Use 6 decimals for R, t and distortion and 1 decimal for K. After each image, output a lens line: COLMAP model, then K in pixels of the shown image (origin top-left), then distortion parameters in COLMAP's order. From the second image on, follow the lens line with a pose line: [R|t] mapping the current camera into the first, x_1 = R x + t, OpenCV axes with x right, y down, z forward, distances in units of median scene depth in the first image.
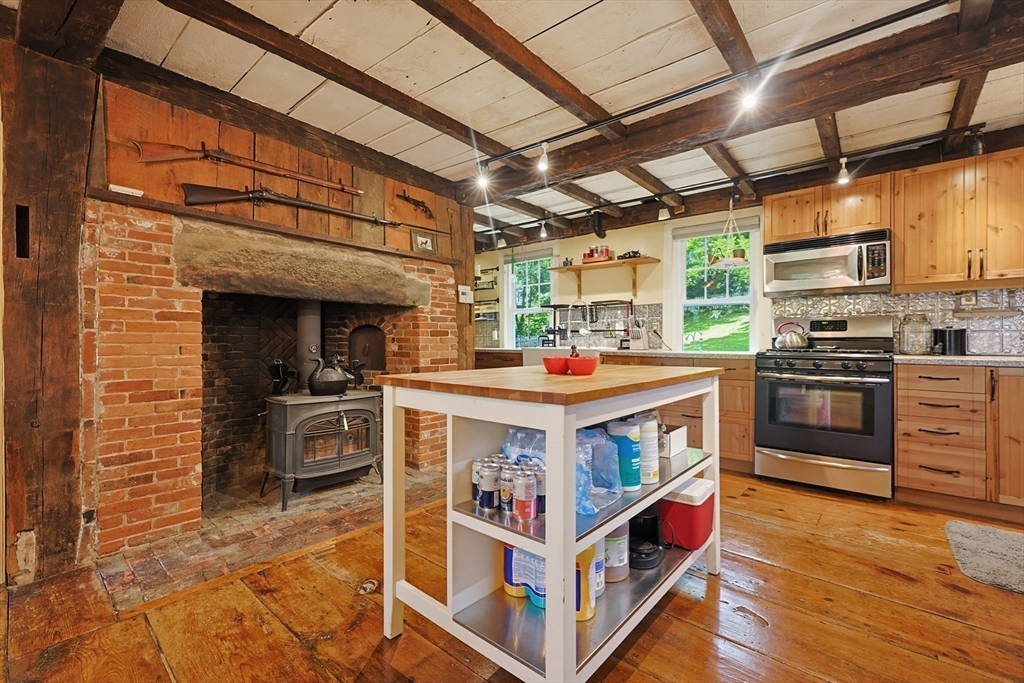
lens RADIAL K [[440.3, 0, 508.0], [0, 440.3, 339.9], [0, 0, 1]] dist [-0.000569, 0.000060]
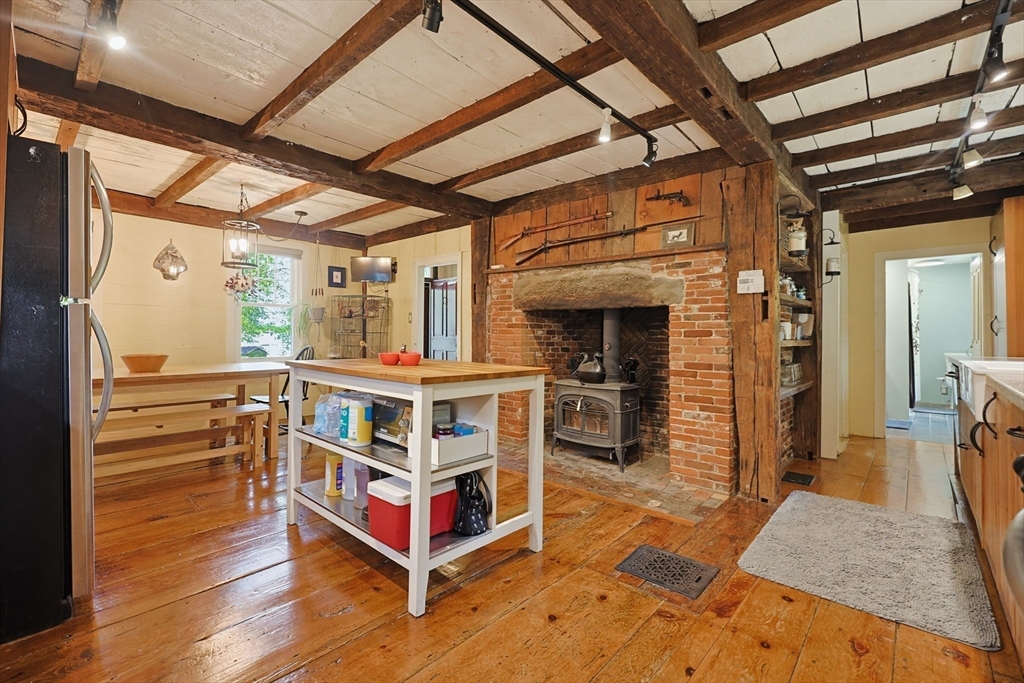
lens RADIAL K [[446.1, 0, 504.5], [0, 446.1, 328.1], [0, 0, 1]] dist [-0.001371, 0.000168]
pose [[-0.031550, -0.014662, -0.999395, 1.049102], [-0.008436, 0.999861, -0.014403, -0.014458], [0.999467, 0.007976, -0.031669, 0.932395]]
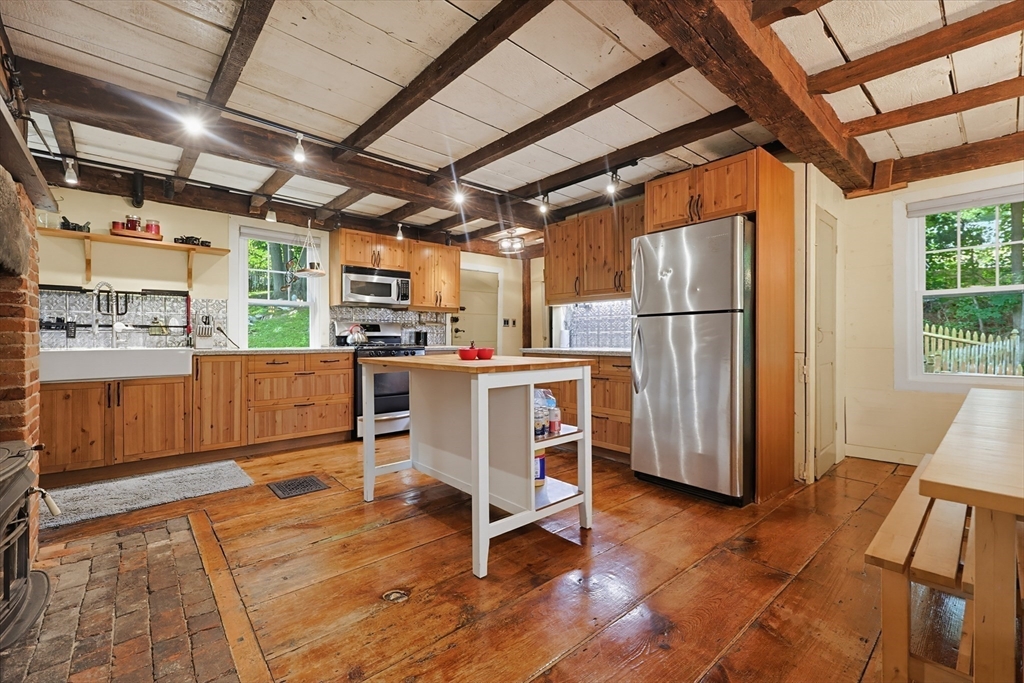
lens RADIAL K [[437.2, 0, 513.8], [0, 437.2, 337.9], [0, 0, 1]] dist [0.000783, 0.000138]
pose [[0.124904, -0.001163, 0.992168, -0.907535], [0.001454, 0.999998, 0.000989, 0.000645], [-0.992168, 0.001319, 0.124906, 0.464505]]
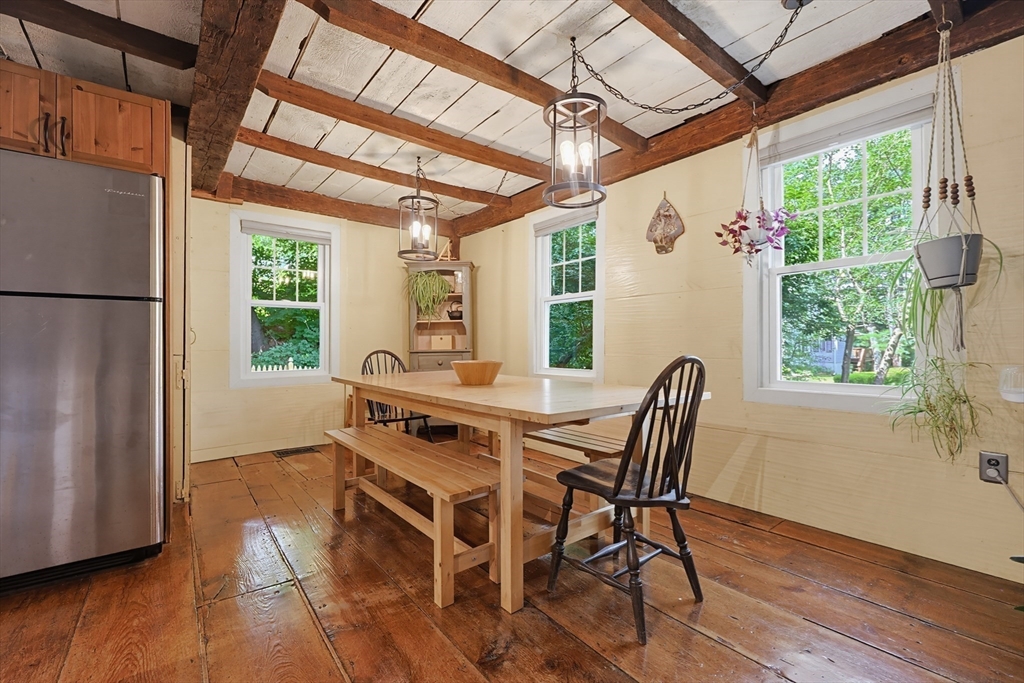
lens RADIAL K [[434.0, 0, 509.7], [0, 434.0, 340.7], [0, 0, 1]] dist [-0.001015, 0.000147]
pose [[-0.981491, 0.002314, 0.191497, -0.591267], [0.000641, 0.999961, -0.008797, 0.019402], [-0.191510, -0.008512, -0.981454, 0.719670]]
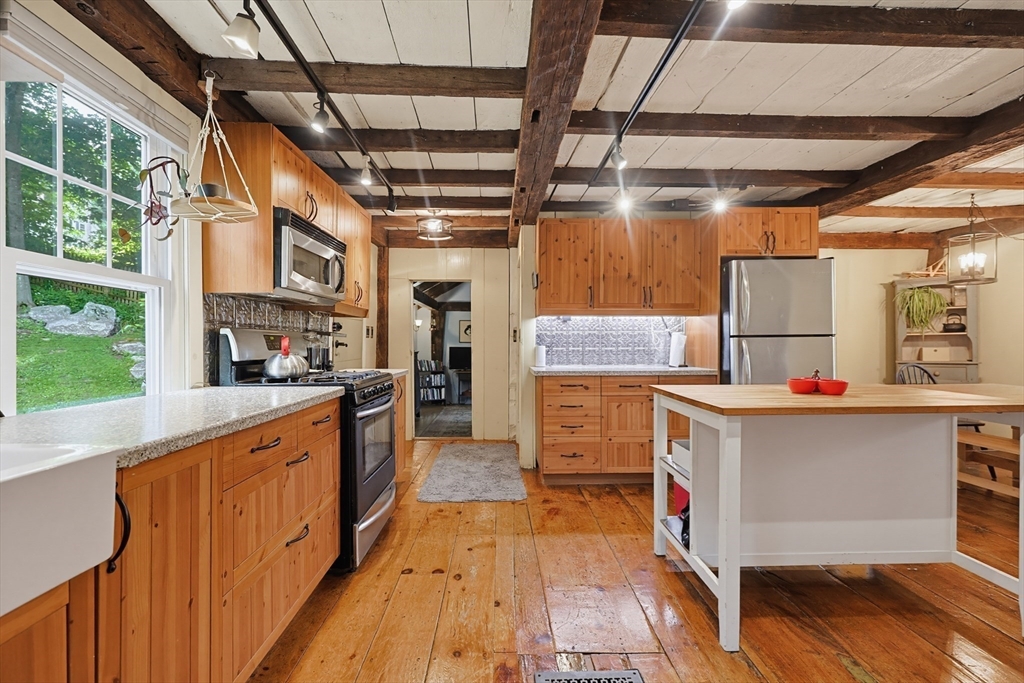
lens RADIAL K [[434.0, 0, 509.7], [0, 434.0, 340.7], [0, 0, 1]] dist [-0.001015, 0.000147]
pose [[-0.673470, 0.003734, 0.739205, -0.104502], [0.001313, 0.999992, -0.003855, -0.042947], [-0.739214, -0.001625, -0.673469, 1.645440]]
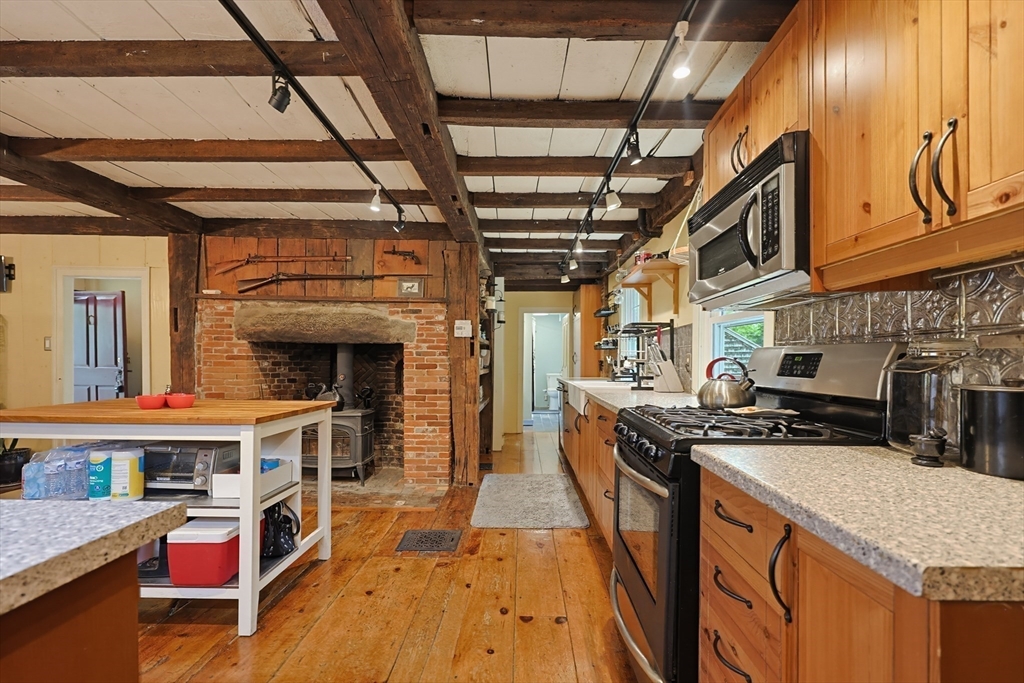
lens RADIAL K [[447.8, 0, 516.1], [0, 447.8, 364.3], [0, 0, 1]] dist [0.001001, 0.000252]
pose [[0.645454, 0.012786, -0.763692, 1.221143], [-0.007489, 0.999918, 0.010412, -0.048182], [0.763763, -0.001002, 0.645497, 0.640433]]
